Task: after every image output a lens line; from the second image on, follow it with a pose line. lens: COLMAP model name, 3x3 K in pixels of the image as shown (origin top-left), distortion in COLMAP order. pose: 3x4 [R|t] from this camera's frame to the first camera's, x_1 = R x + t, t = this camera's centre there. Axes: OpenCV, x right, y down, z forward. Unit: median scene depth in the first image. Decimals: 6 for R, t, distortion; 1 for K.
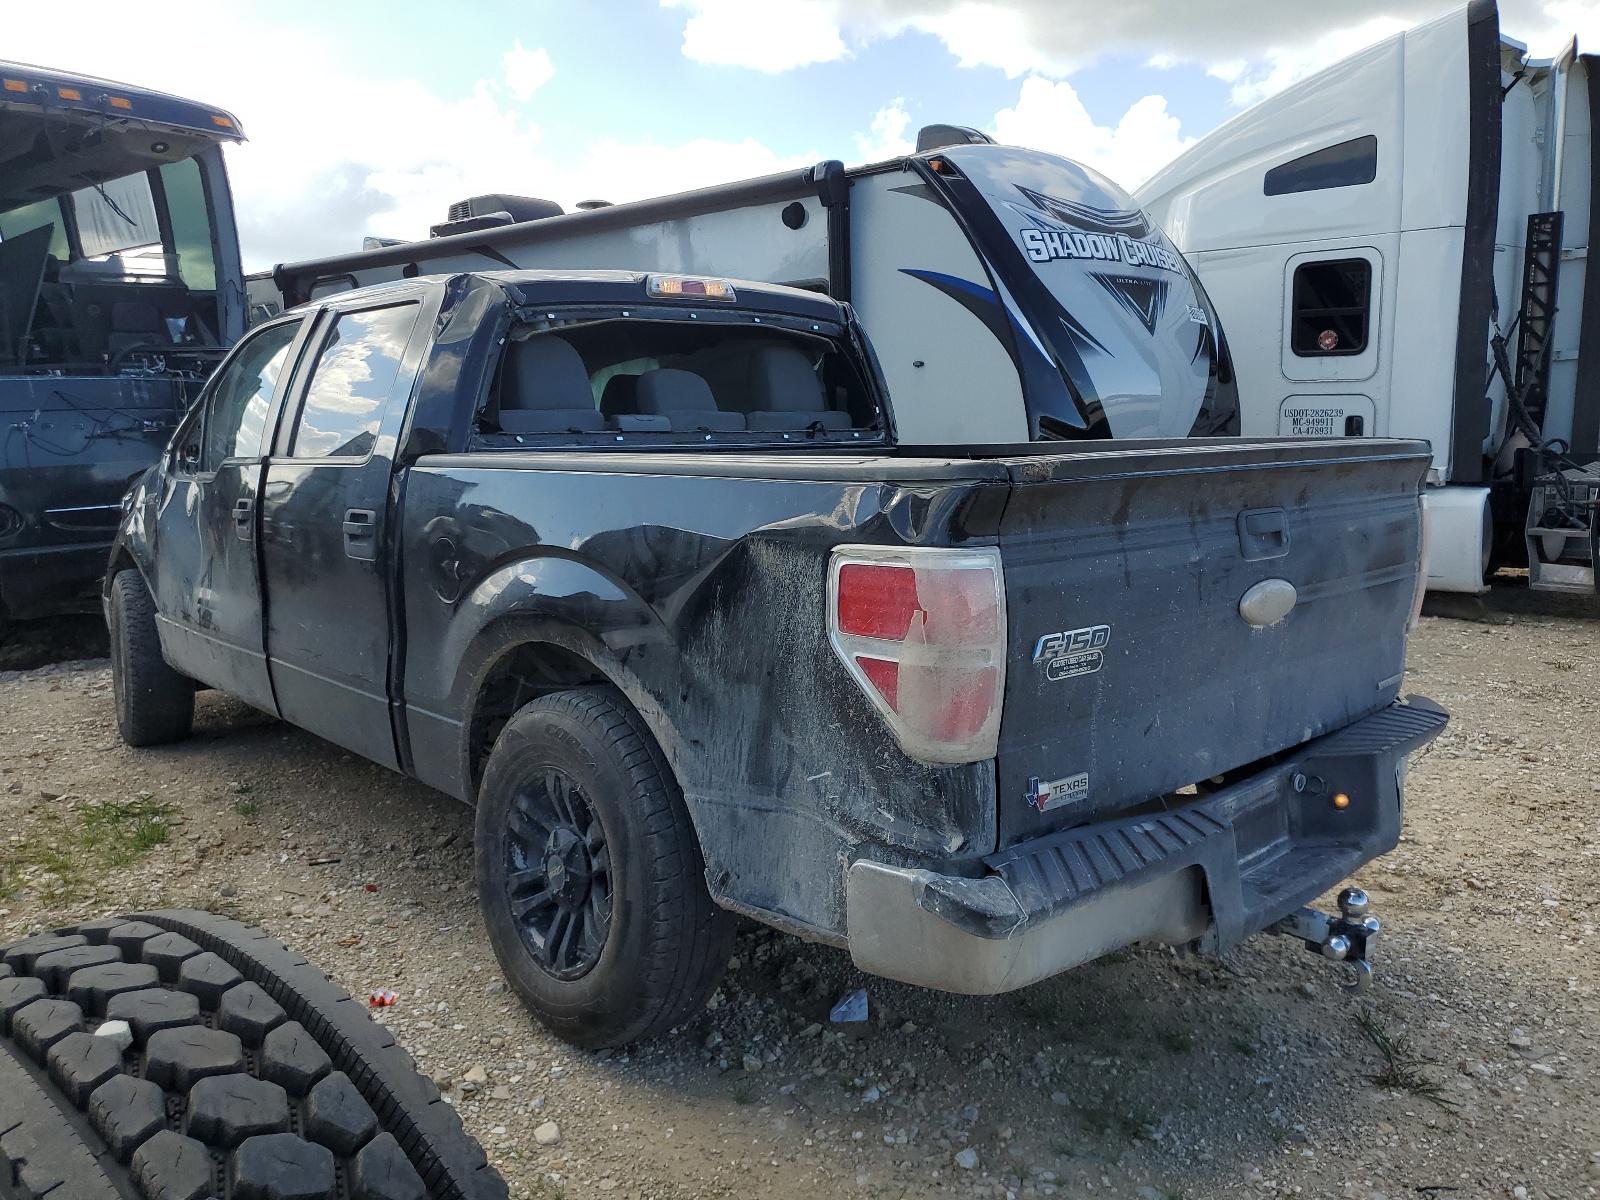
lens RADIAL K [[1252.9, 0, 814.9], [0, 1252.9, 595.4], [0, 0, 1]] dist [0.008347, -0.001539]
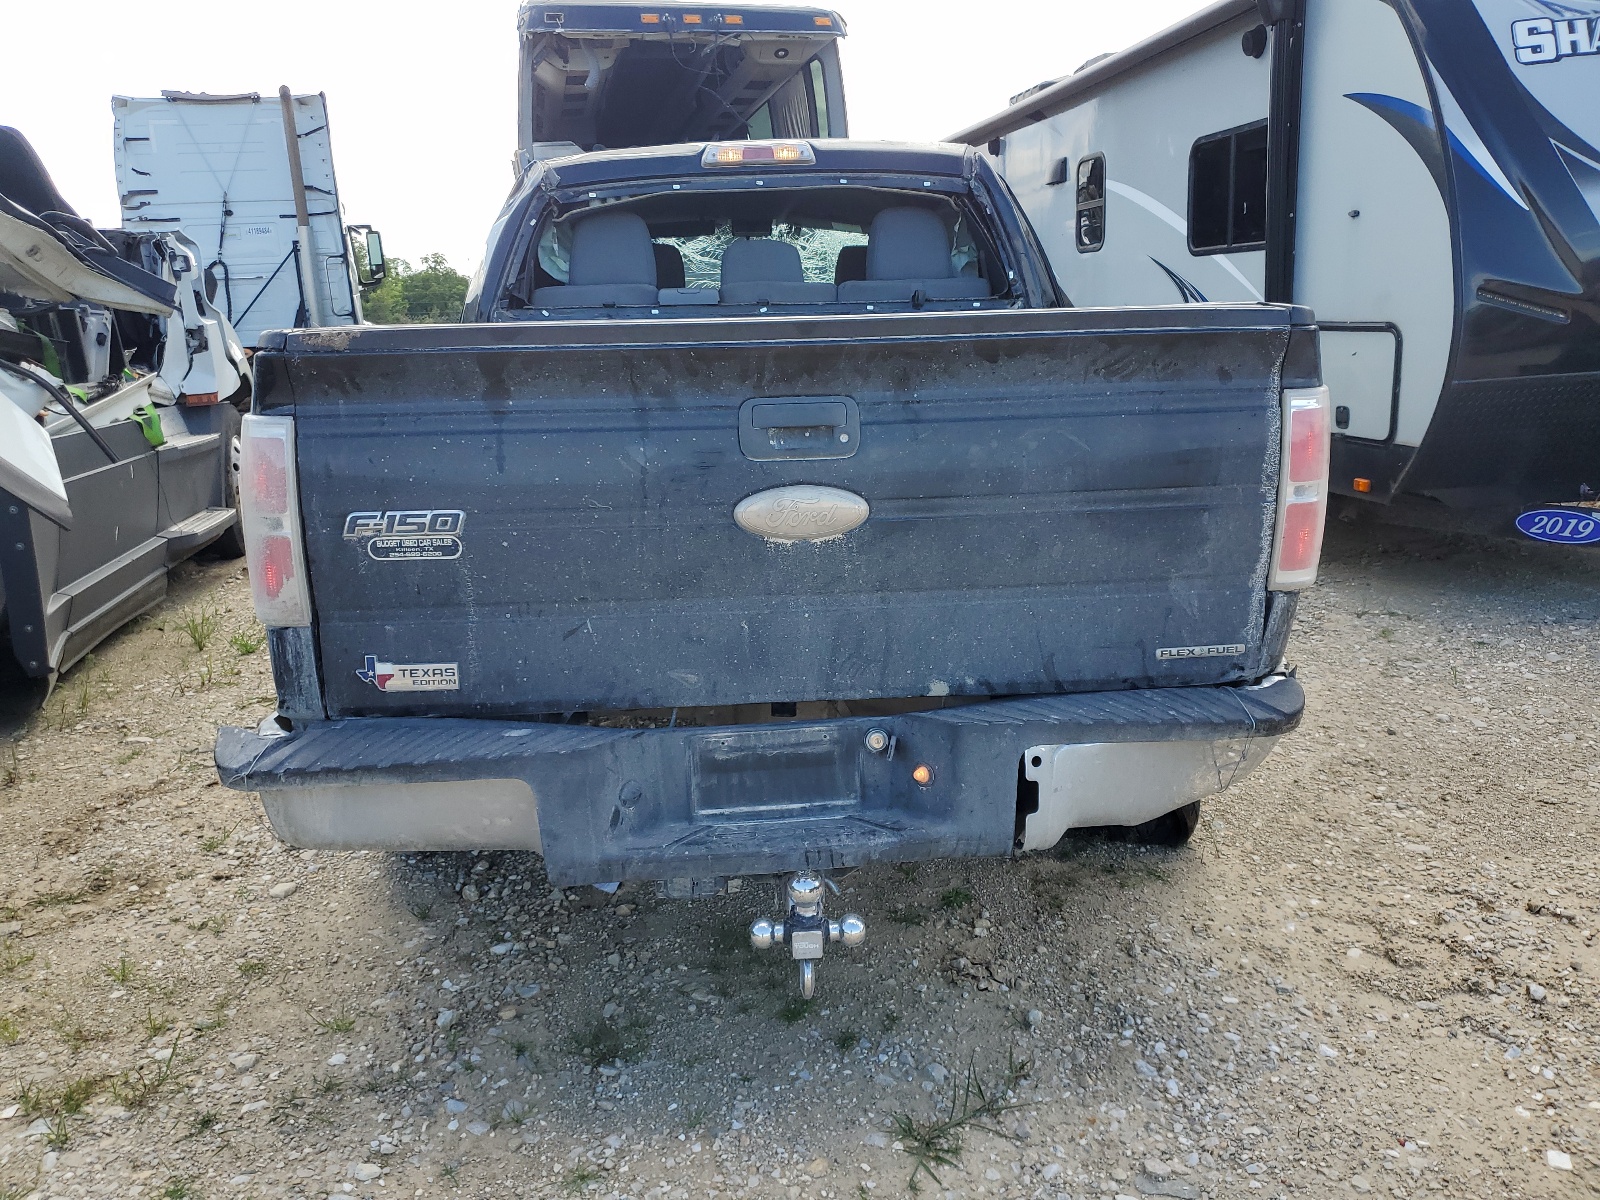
lens RADIAL K [[1252.9, 0, 802.8], [0, 1252.9, 604.9], [0, 0, 1]] dist [0.008347, -0.001539]
pose [[0.777598, 0.137528, -0.613537, 0.728229], [-0.074992, 0.989106, 0.126670, -0.031596], [0.624274, -0.052488, 0.779440, 0.308845]]
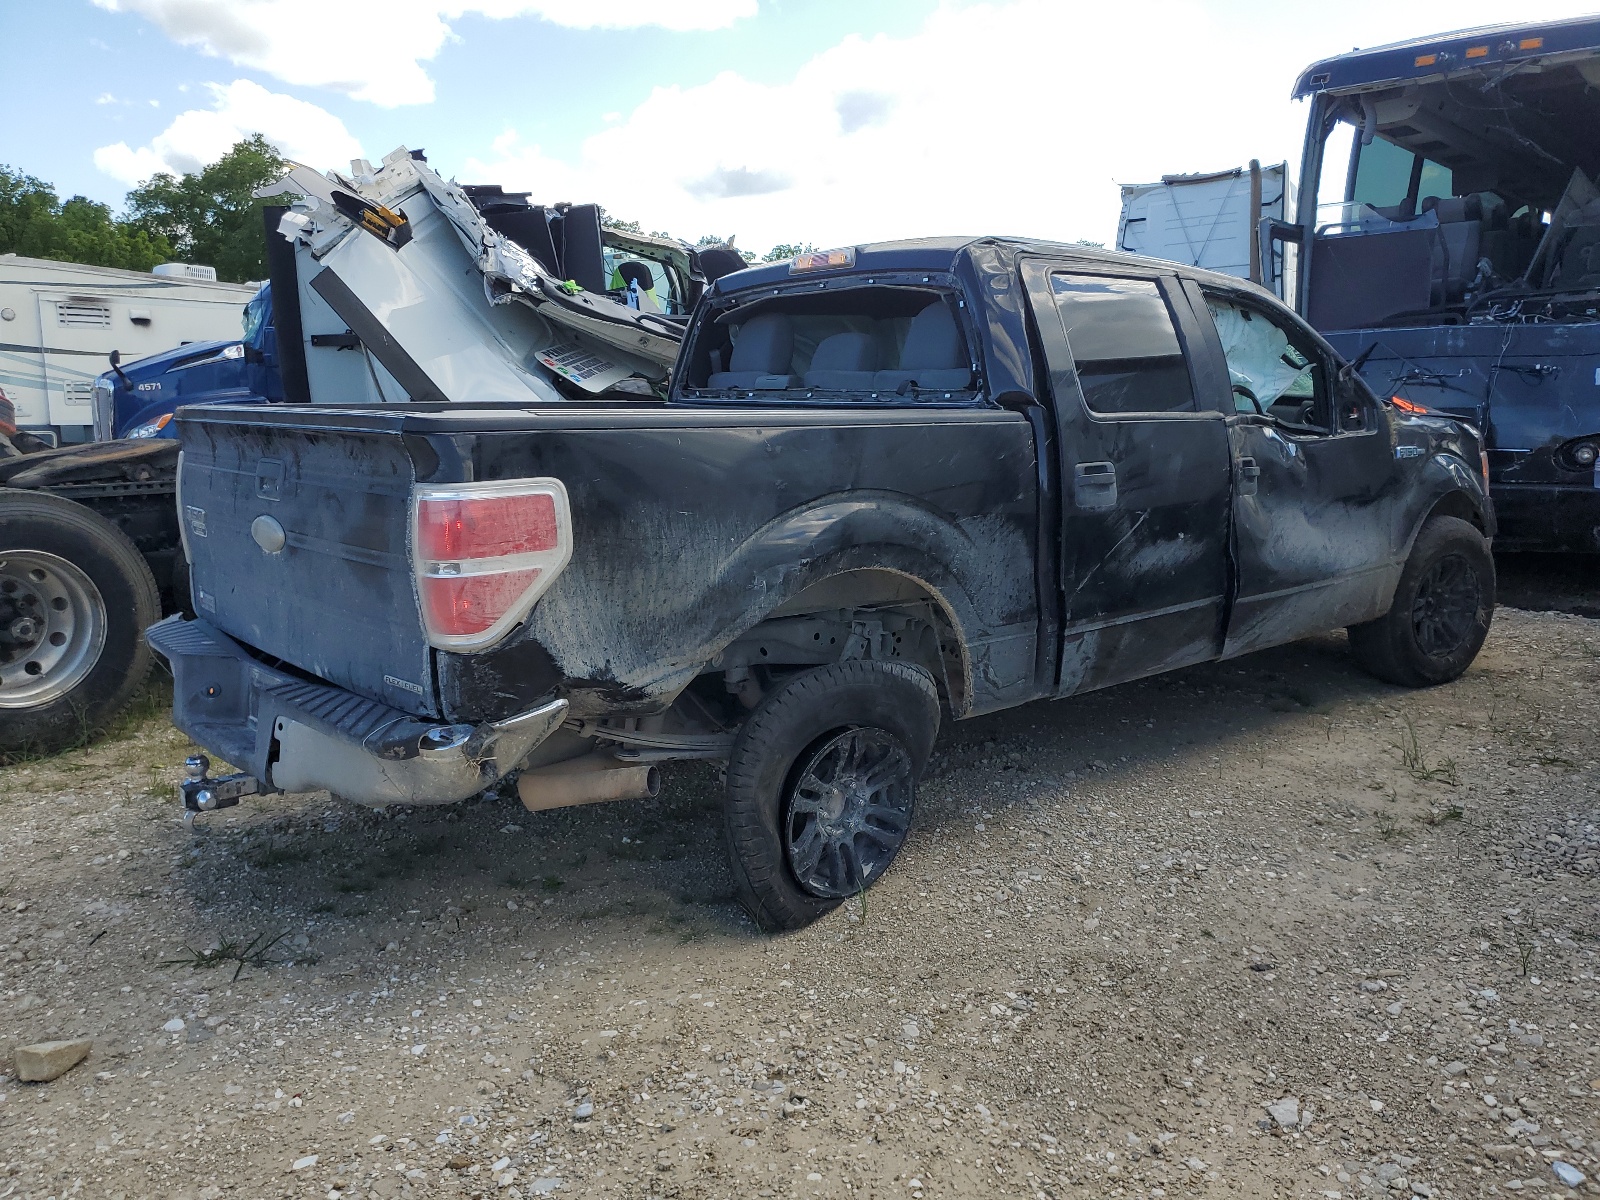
lens RADIAL K [[1252.9, 0, 803.9], [0, 1252.9, 588.8], [0, 0, 1]] dist [0.008347, -0.001539]
pose [[-0.021269, 0.177482, -0.983894, 1.343573], [-0.131100, 0.975124, 0.178734, -0.199748], [0.991141, 0.132790, 0.002528, 1.293512]]
